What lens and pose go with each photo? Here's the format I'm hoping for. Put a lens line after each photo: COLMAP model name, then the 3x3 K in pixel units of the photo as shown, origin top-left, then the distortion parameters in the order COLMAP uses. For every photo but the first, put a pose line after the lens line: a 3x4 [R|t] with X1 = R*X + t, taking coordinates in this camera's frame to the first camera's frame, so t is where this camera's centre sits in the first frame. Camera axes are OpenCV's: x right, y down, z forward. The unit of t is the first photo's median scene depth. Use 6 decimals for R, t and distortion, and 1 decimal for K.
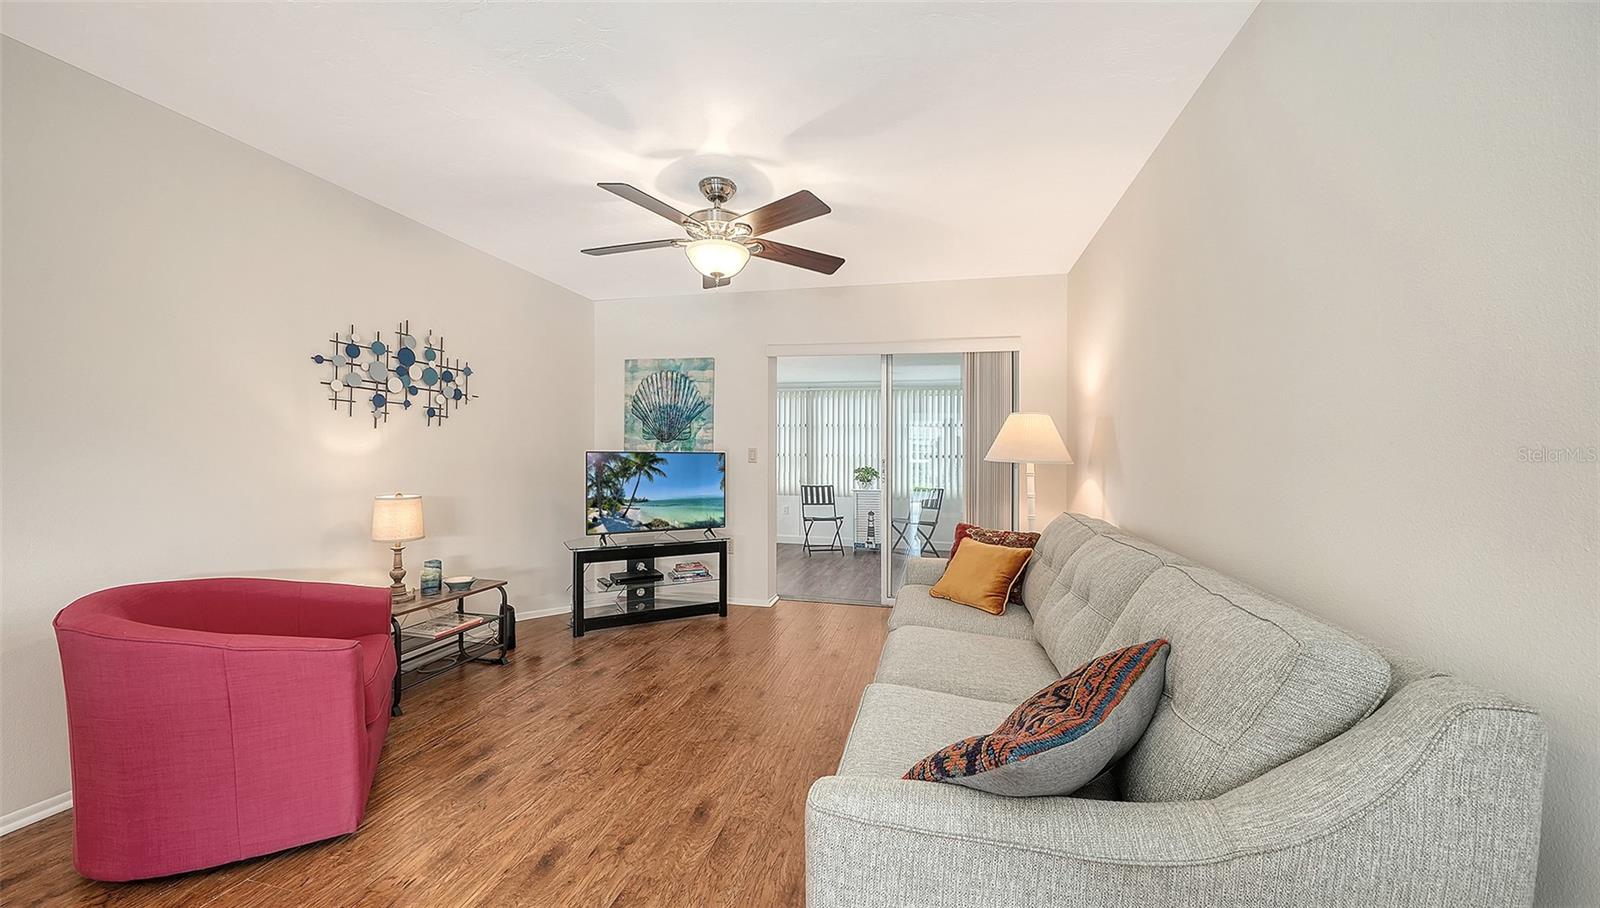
lens RADIAL K [[572.0, 0, 825.0], [0, 572.0, 438.3], [0, 0, 1]] dist [-0.003012, -0.000118]
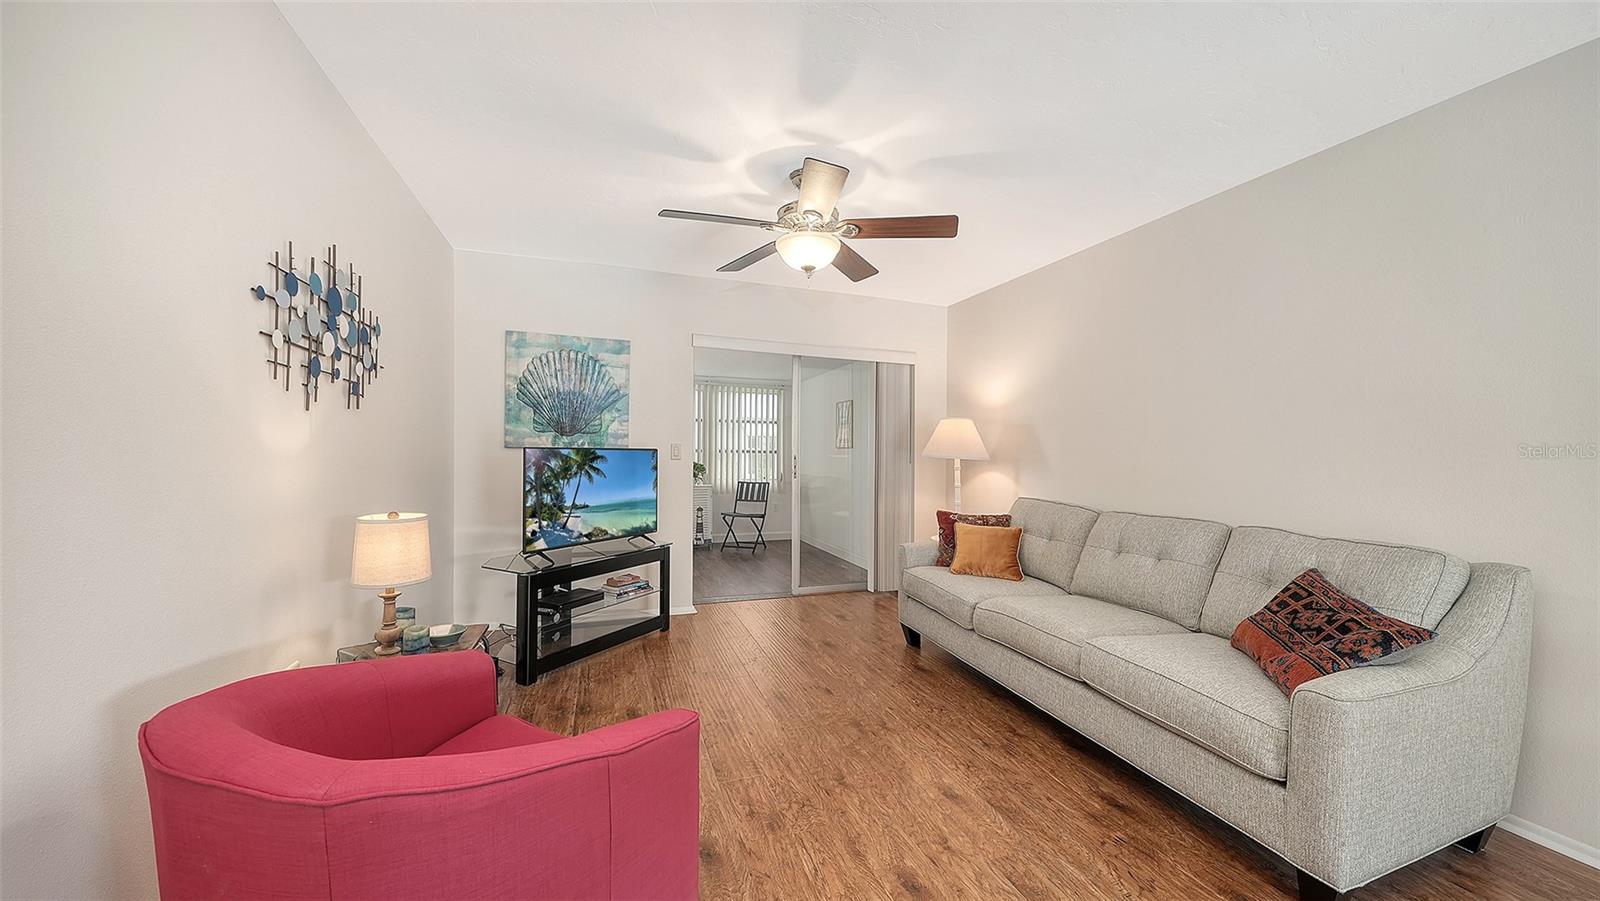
lens RADIAL K [[560.8, 0, 824.7], [0, 560.8, 433.5], [0, 0, 1]] dist [-0.004653, -0.000667]
pose [[0.840453, 0.019035, 0.541550, -0.444206], [-0.020624, 0.999782, -0.003135, -0.001772], [-0.541492, -0.008535, 0.840662, 0.120379]]
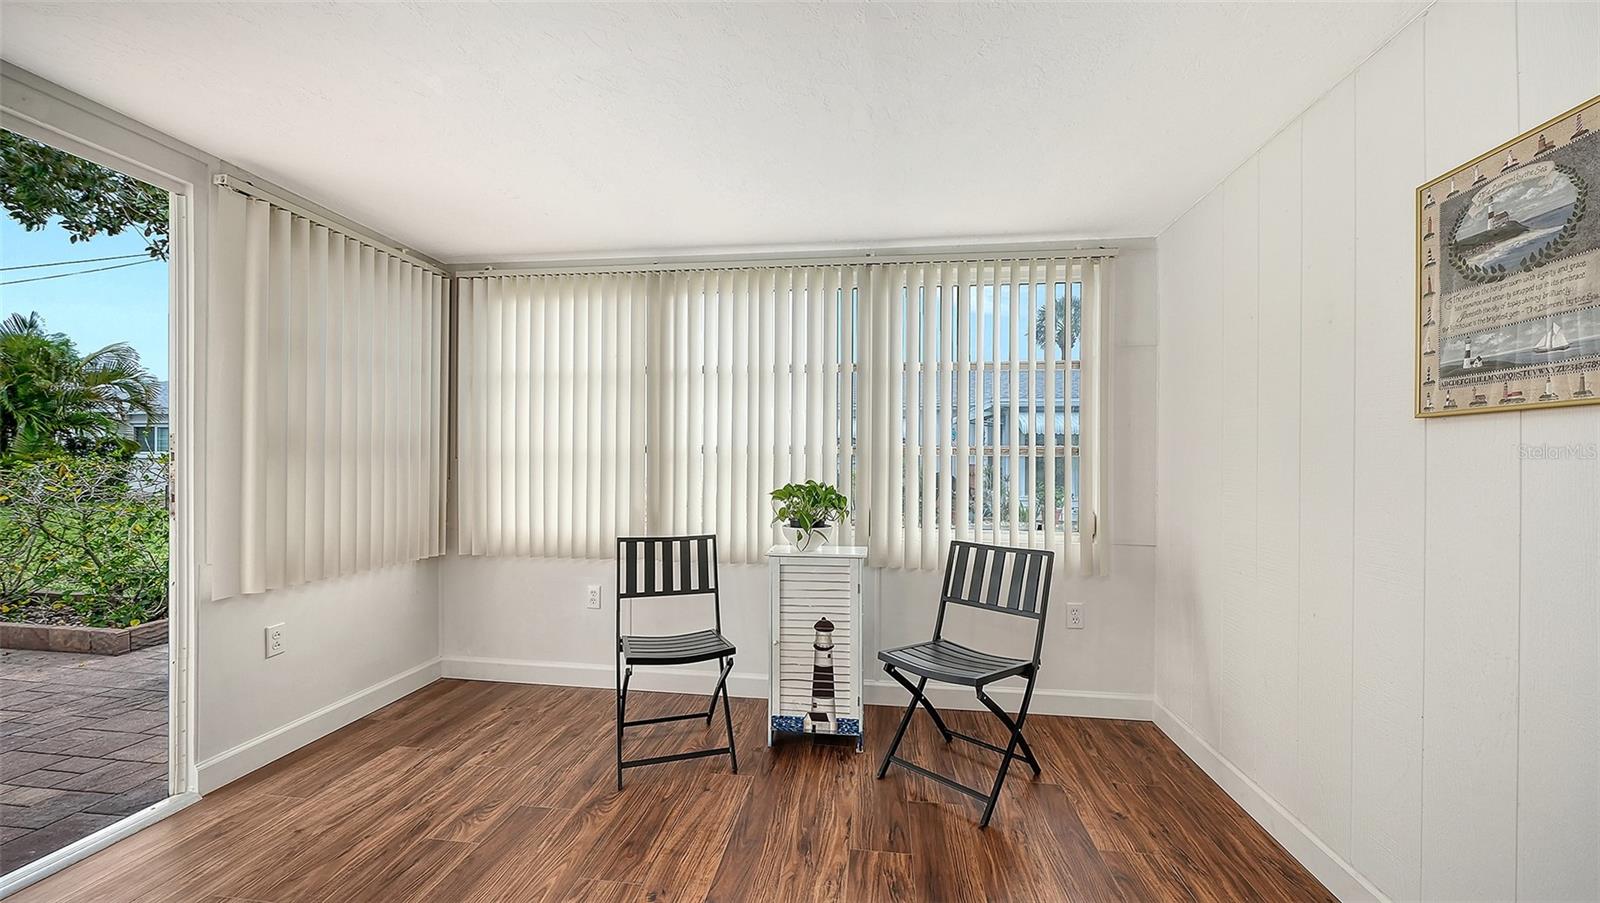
lens RADIAL K [[609.6, 0, 793.0], [0, 609.6, 458.9], [0, 0, 1]] dist [-0.000063, -0.000397]
pose [[0.999027, -0.001842, 0.044065, 0.080481], [0.000919, 0.999780, 0.020950, 0.048458], [-0.044093, -0.020889, 0.998809, 1.100571]]
